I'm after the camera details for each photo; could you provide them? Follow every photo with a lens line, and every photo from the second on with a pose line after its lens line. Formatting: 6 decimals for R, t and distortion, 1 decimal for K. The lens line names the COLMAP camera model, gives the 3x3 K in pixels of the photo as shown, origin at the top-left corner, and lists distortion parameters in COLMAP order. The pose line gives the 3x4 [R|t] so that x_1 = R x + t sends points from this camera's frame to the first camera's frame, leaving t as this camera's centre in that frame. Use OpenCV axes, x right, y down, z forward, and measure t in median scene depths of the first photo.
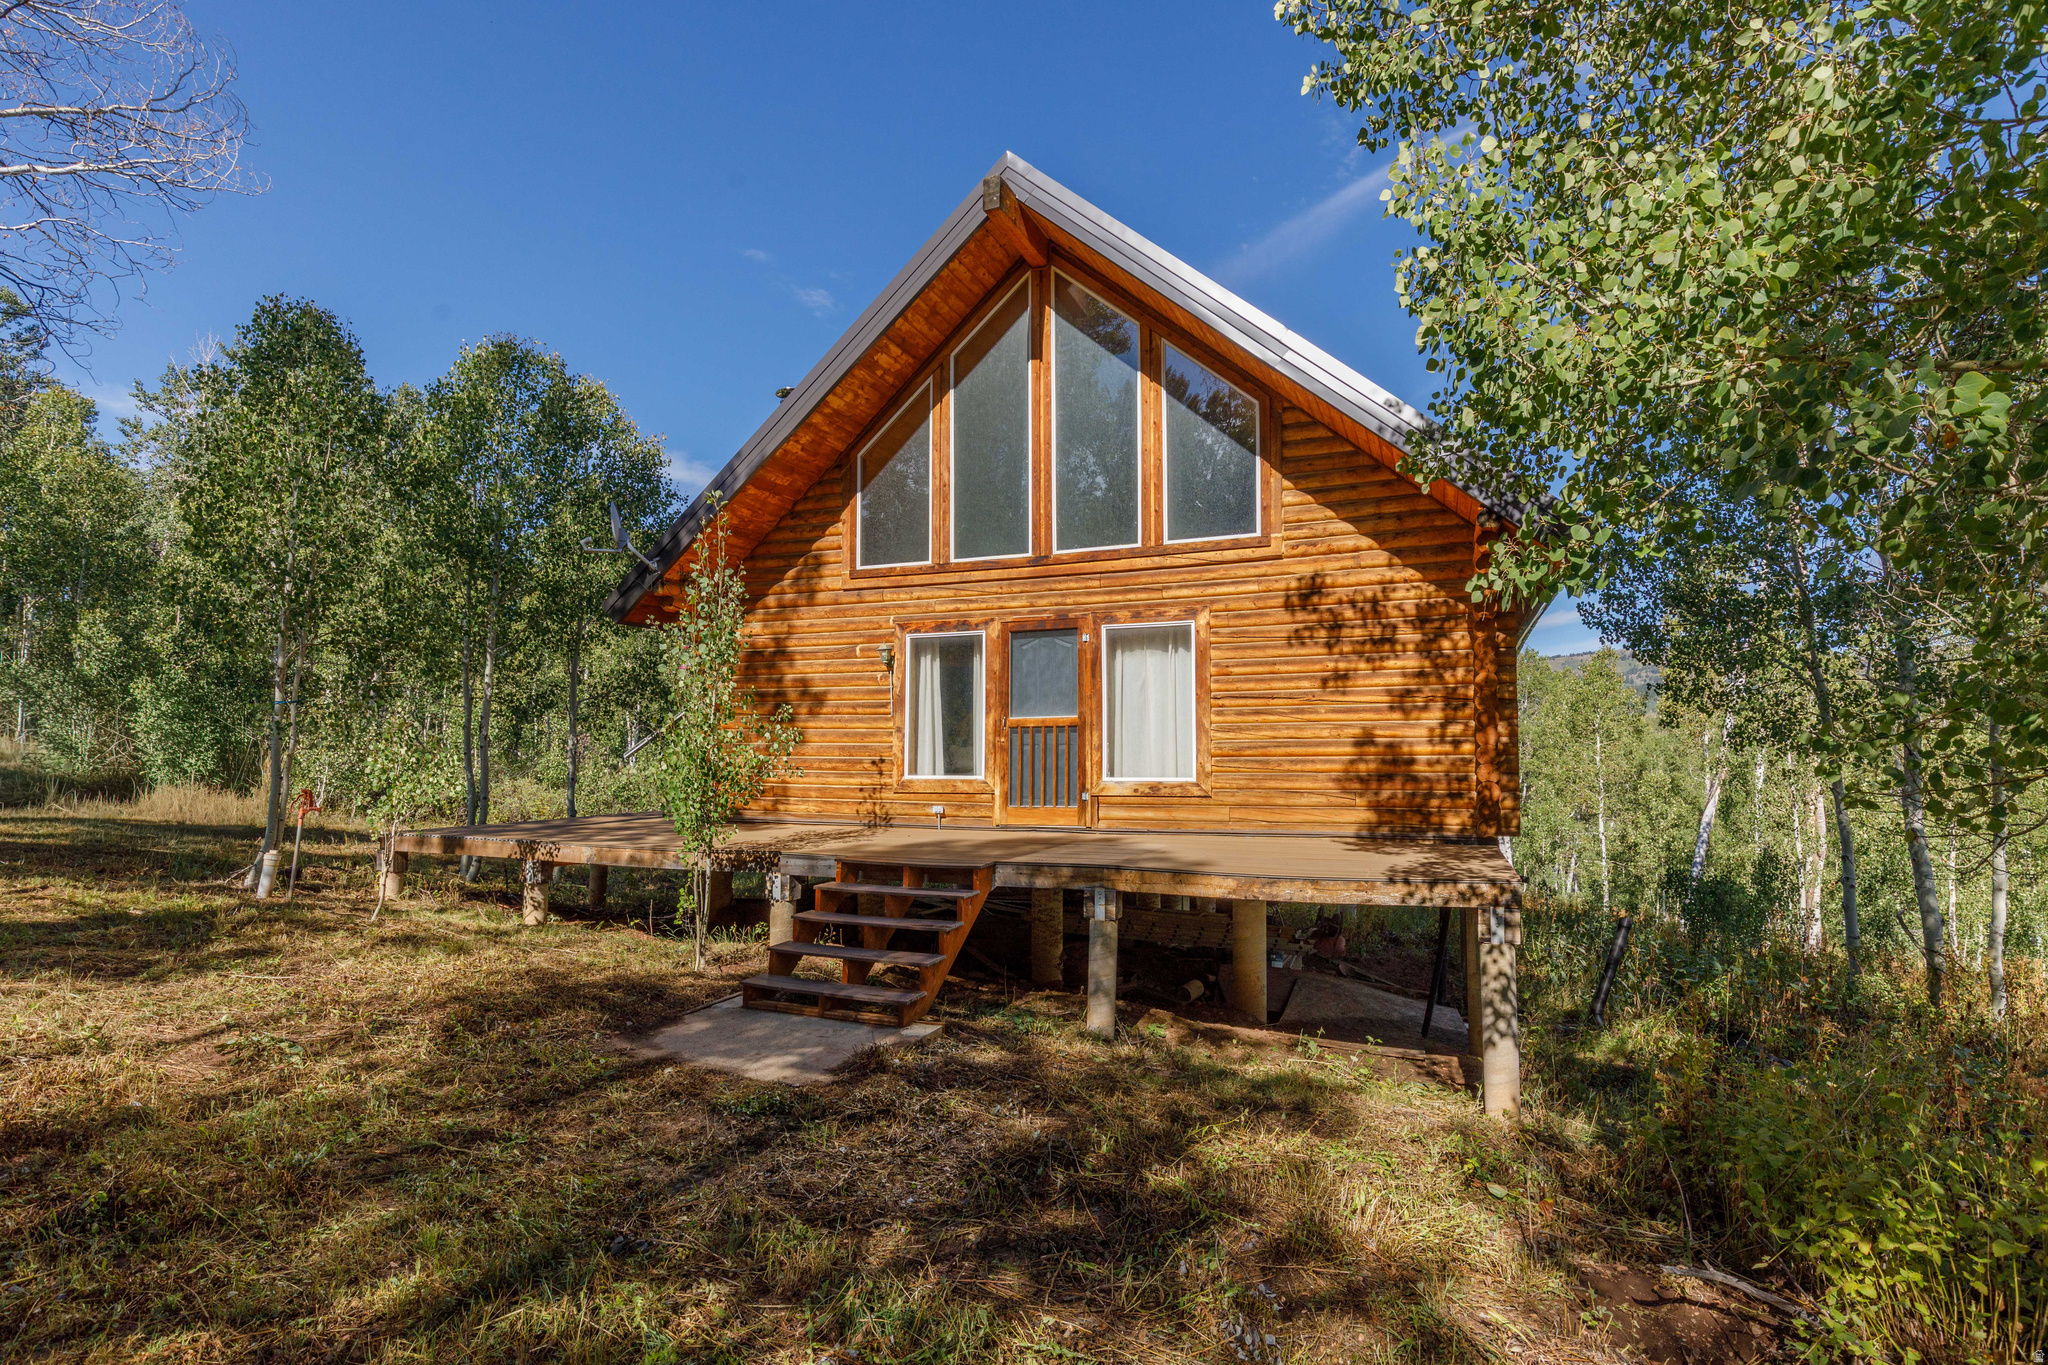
lens RADIAL K [[1057.2, 0, 1027.3], [0, 1057.2, 683.7], [0, 0, 1]] dist [-0.016318, -0.000293]
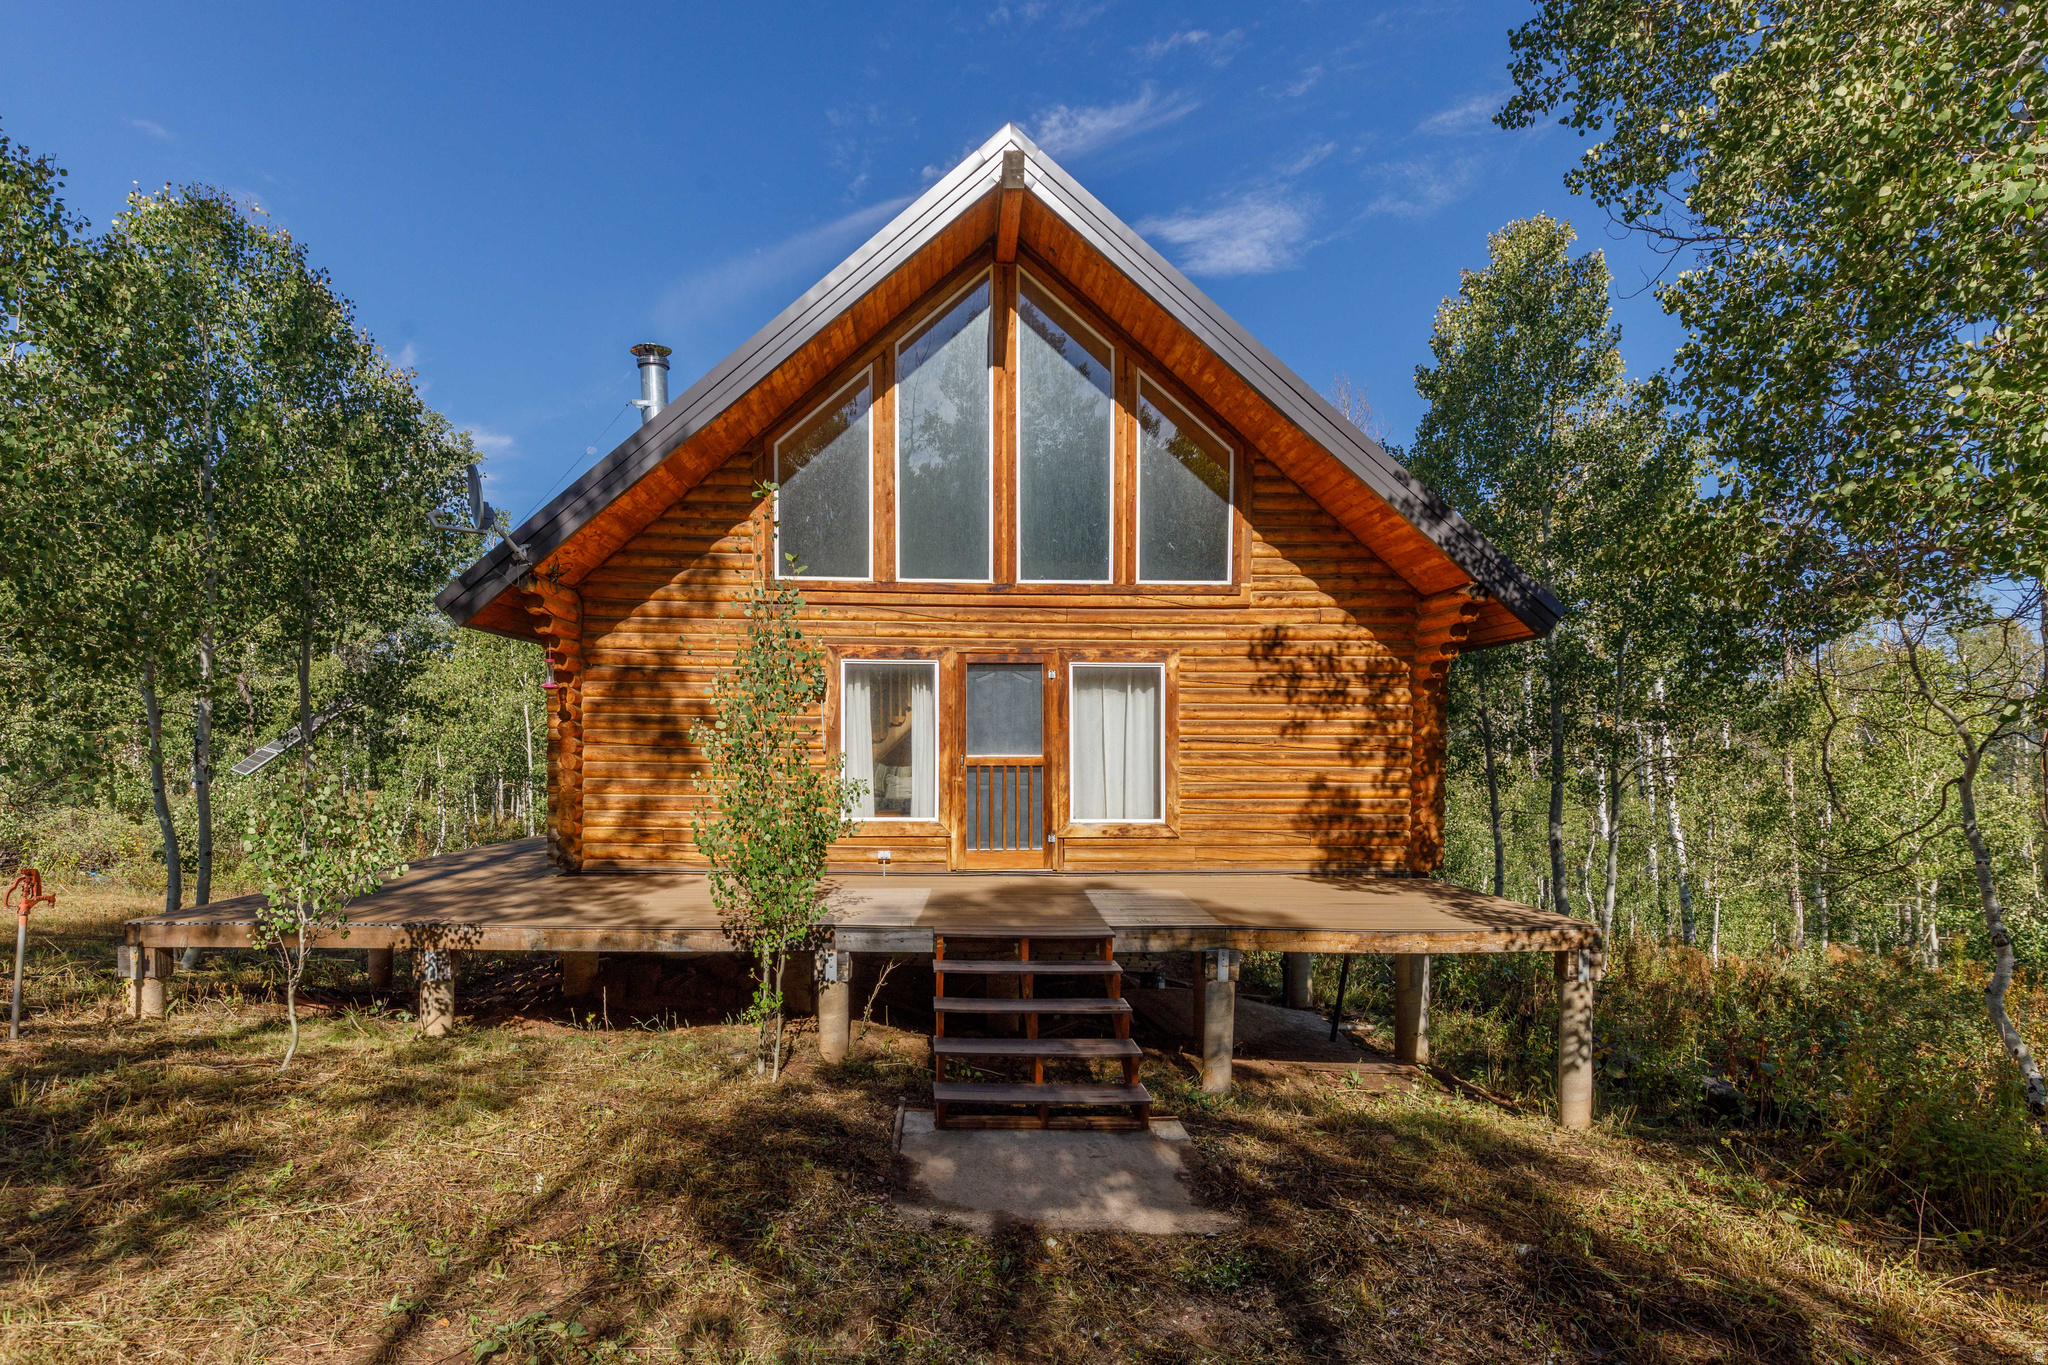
lens RADIAL K [[1002.3, 0, 978.6], [0, 1002.3, 763.6], [0, 0, 1]] dist [-0.000132, 0.000332]
pose [[0.908593, 0.003340, 0.417668, -0.407593], [-0.038811, 0.996317, 0.076462, -0.031421], [-0.415875, -0.085683, 0.905377, 0.205780]]
